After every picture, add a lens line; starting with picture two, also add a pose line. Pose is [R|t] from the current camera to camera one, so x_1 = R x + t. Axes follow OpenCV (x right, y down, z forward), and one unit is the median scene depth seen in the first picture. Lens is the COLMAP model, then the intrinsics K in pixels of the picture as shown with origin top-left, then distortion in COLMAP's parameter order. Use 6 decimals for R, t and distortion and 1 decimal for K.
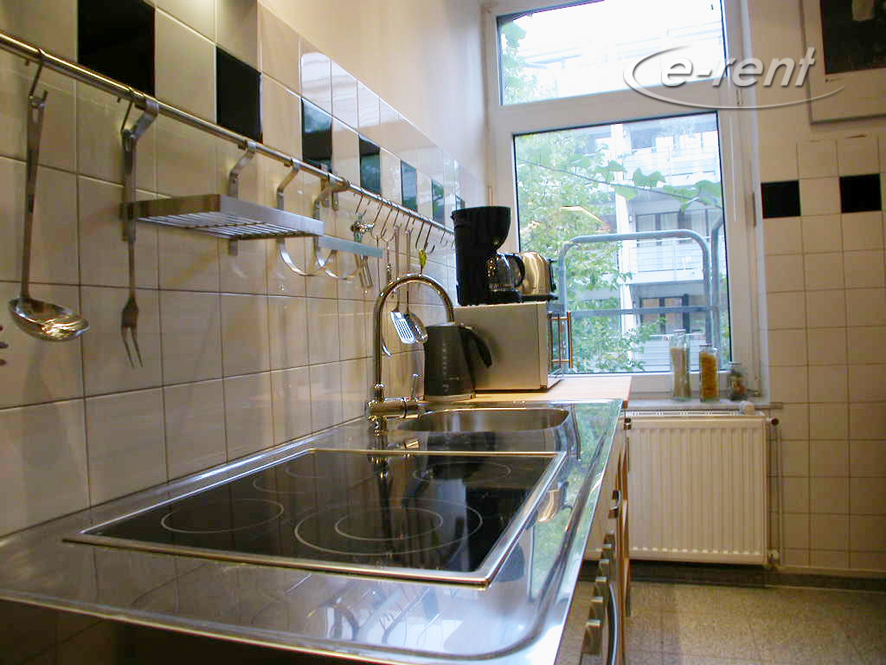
lens RADIAL K [[638.4, 0, 443.0], [0, 638.4, 332.5], [0, 0, 1]] dist [-0.152107, 0.084736]
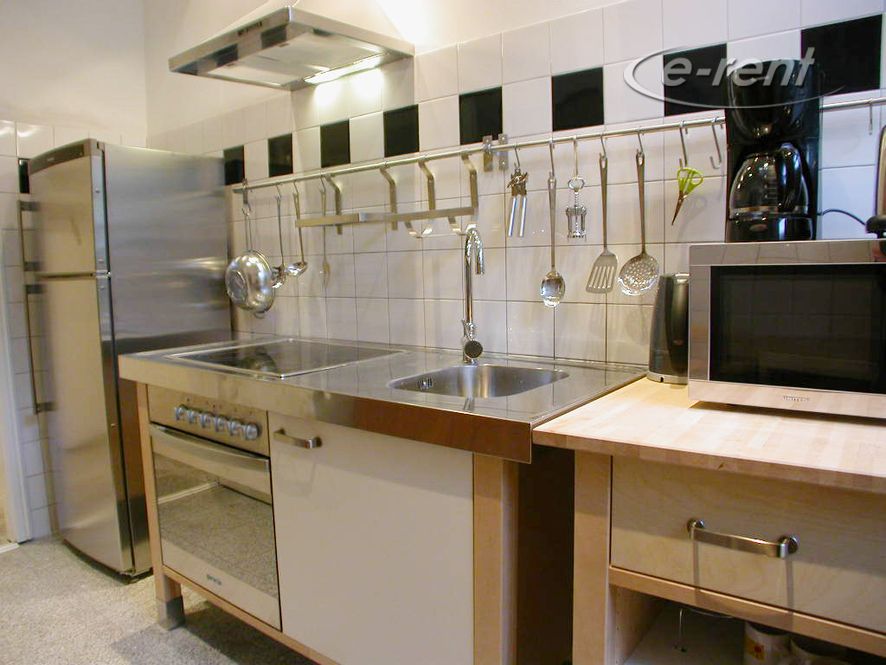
lens RADIAL K [[638.4, 0, 443.0], [0, 638.4, 332.5], [0, 0, 1]] dist [-0.152107, 0.084736]
pose [[-0.338074, 0.148830, -0.929277, 0.620584], [0.023264, 0.988436, 0.149841, -0.048251], [0.940832, 0.029039, -0.337626, 0.821298]]
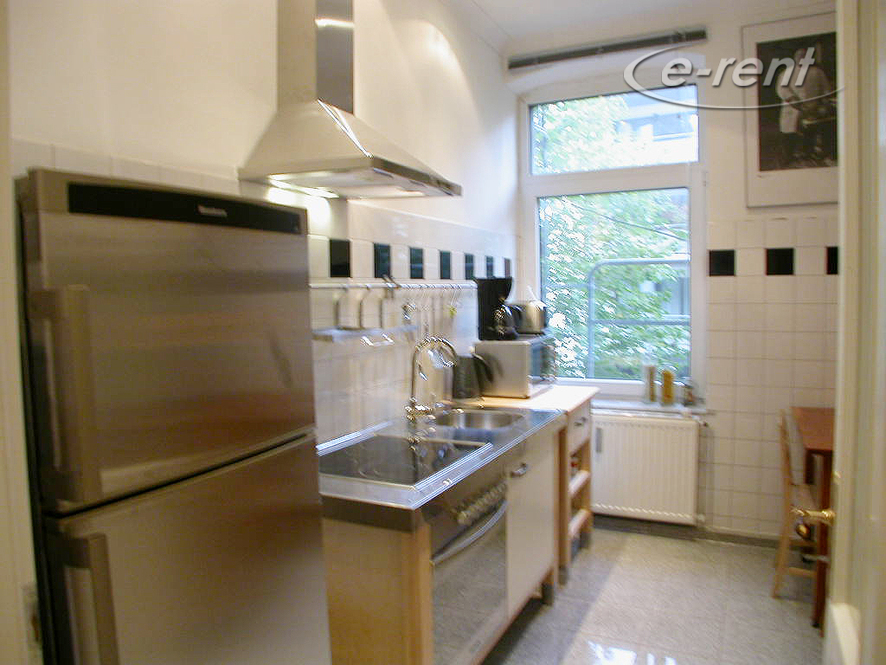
lens RADIAL K [[638.4, 0, 443.0], [0, 638.4, 332.5], [0, 0, 1]] dist [-0.152107, 0.084736]
pose [[0.989627, 0.034733, -0.139400, 0.141481], [-0.026699, 0.997895, 0.059093, -0.133569], [0.141159, -0.054758, 0.988471, -0.482343]]
